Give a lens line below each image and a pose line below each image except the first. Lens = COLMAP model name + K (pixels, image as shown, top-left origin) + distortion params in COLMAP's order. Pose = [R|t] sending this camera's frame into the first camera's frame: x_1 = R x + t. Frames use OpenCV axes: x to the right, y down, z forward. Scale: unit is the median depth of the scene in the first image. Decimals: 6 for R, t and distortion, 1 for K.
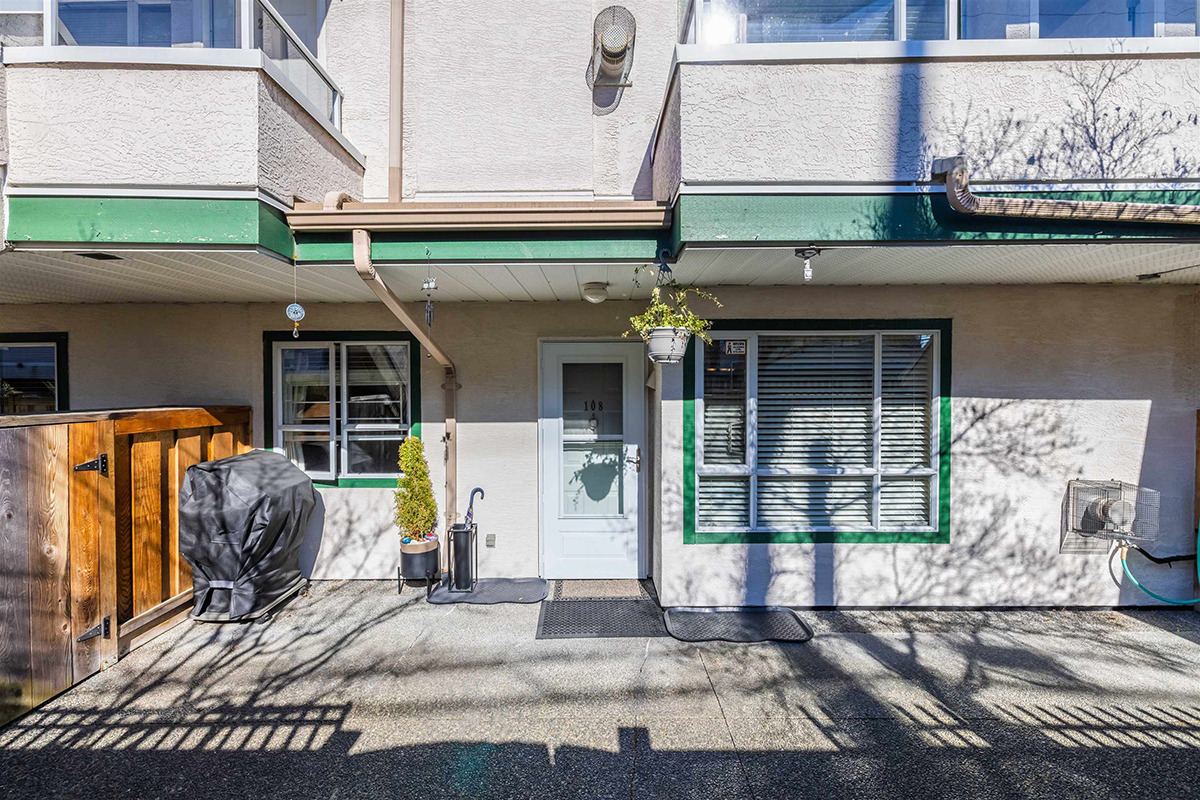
lens RADIAL K [[507.7, 0, 599.0], [0, 507.7, 392.3], [0, 0, 1]] dist [0.000891, 0.000129]
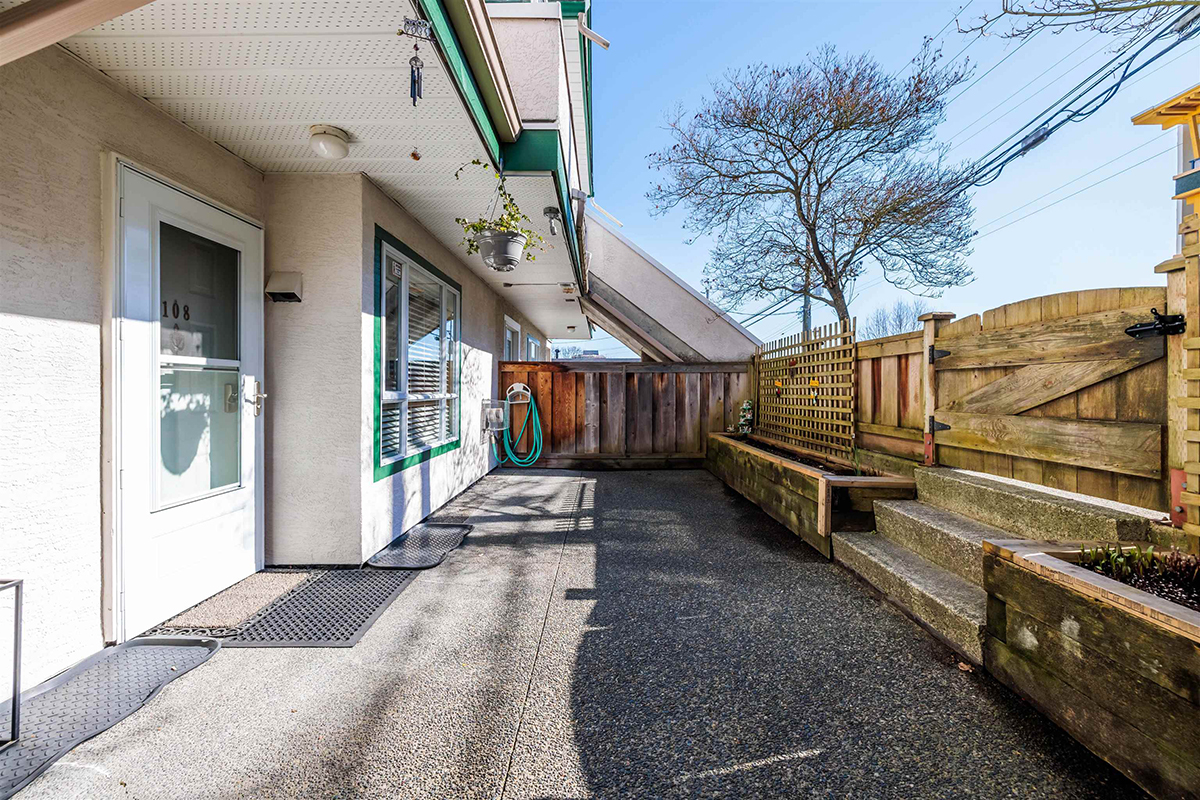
lens RADIAL K [[507.7, 0, 599.0], [0, 507.7, 392.3], [0, 0, 1]] dist [0.000891, 0.000129]
pose [[0.003101, -0.005059, 0.999982, -0.609661], [-0.001194, 0.999986, 0.005062, 0.120490], [-0.999994, -0.001210, 0.003095, 0.534403]]
